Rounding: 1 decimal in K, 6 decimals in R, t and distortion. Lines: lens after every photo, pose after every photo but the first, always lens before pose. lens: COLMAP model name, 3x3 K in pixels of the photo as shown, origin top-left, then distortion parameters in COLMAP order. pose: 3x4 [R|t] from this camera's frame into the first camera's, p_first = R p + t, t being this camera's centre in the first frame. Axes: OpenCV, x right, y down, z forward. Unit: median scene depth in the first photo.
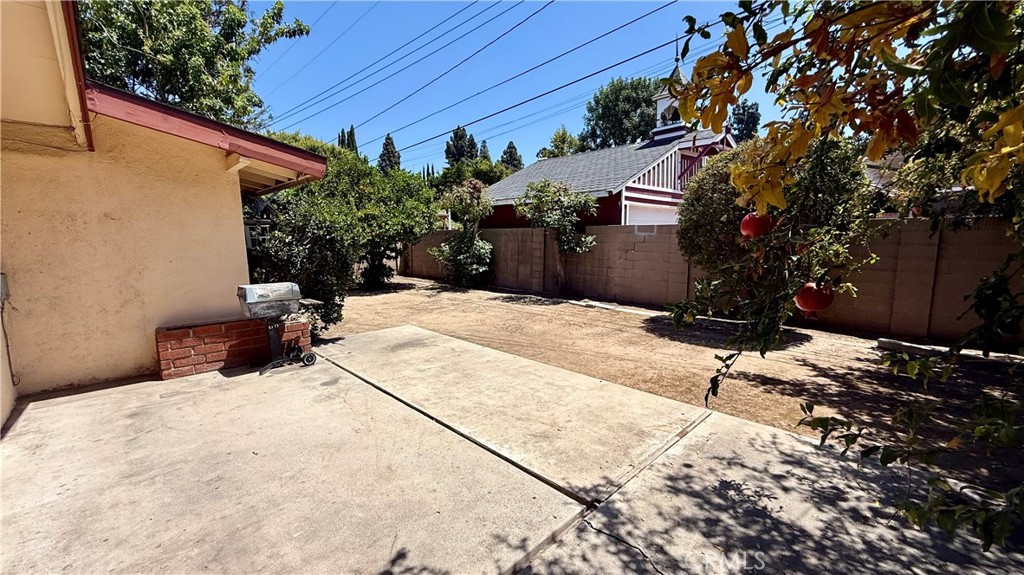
lens RADIAL K [[411.1, 0, 511.6], [0, 411.1, 284.3], [0, 0, 1]] dist [0.000945, 0.000049]
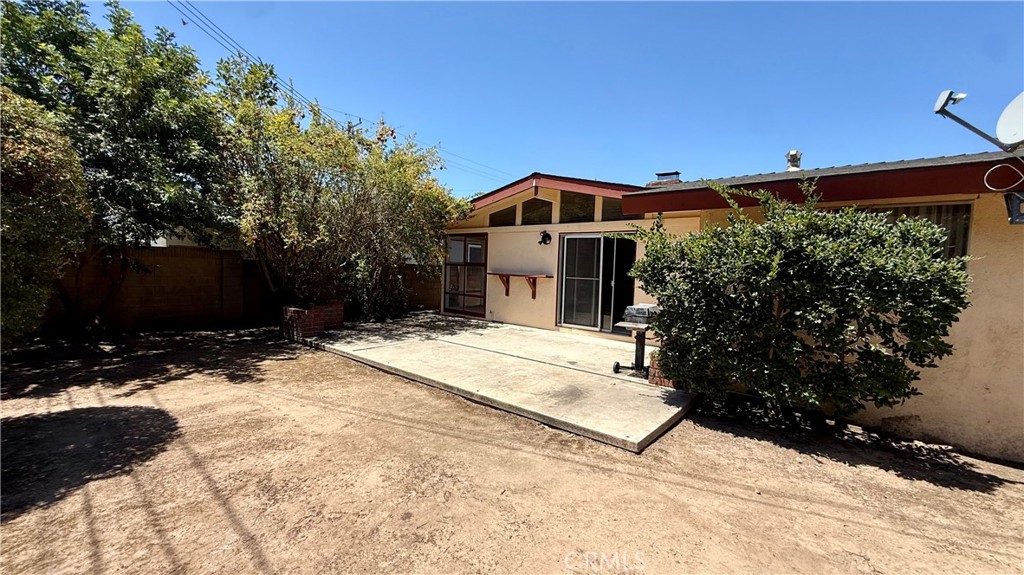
lens RADIAL K [[411.1, 0, 511.6], [0, 411.1, 284.3], [0, 0, 1]] dist [0.000945, 0.000049]
pose [[-0.994767, -0.014037, -0.101200, -0.057197], [-0.031308, 0.984746, 0.171159, -0.269748], [0.097254, 0.173432, -0.980032, 2.198099]]
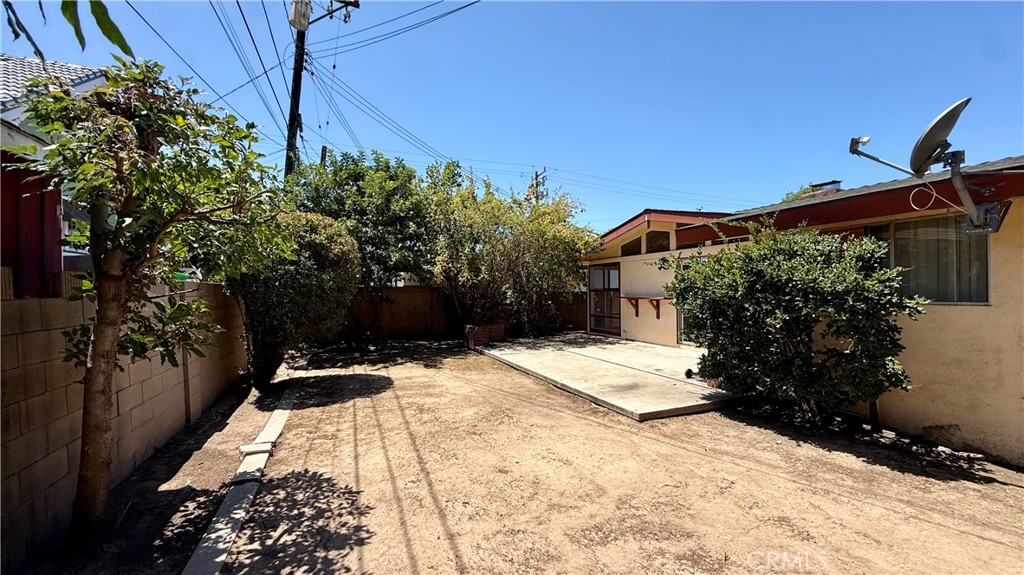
lens RADIAL K [[411.1, 0, 511.6], [0, 411.1, 284.3], [0, 0, 1]] dist [0.000945, 0.000049]
pose [[-0.930085, 0.025981, 0.366425, -0.470198], [0.066008, 0.993080, 0.097133, -0.316795], [-0.361365, 0.114529, -0.925364, 2.600594]]
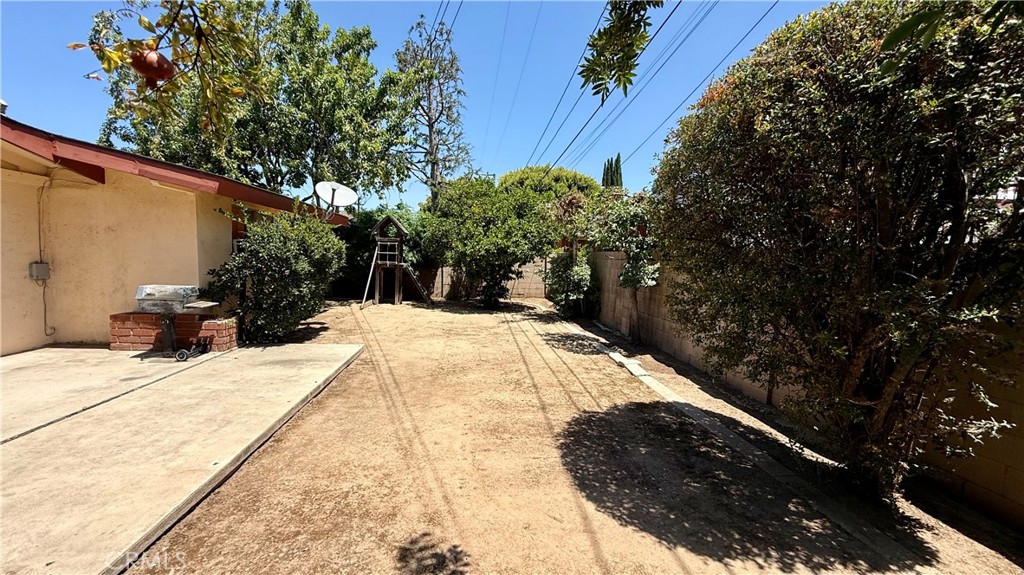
lens RADIAL K [[411.1, 0, 511.6], [0, 411.1, 284.3], [0, 0, 1]] dist [0.000945, 0.000049]
pose [[0.784168, 0.075801, -0.615901, 0.909012], [-0.112056, 0.993493, -0.020397, -0.090534], [0.610347, 0.085010, 0.787559, 0.673746]]
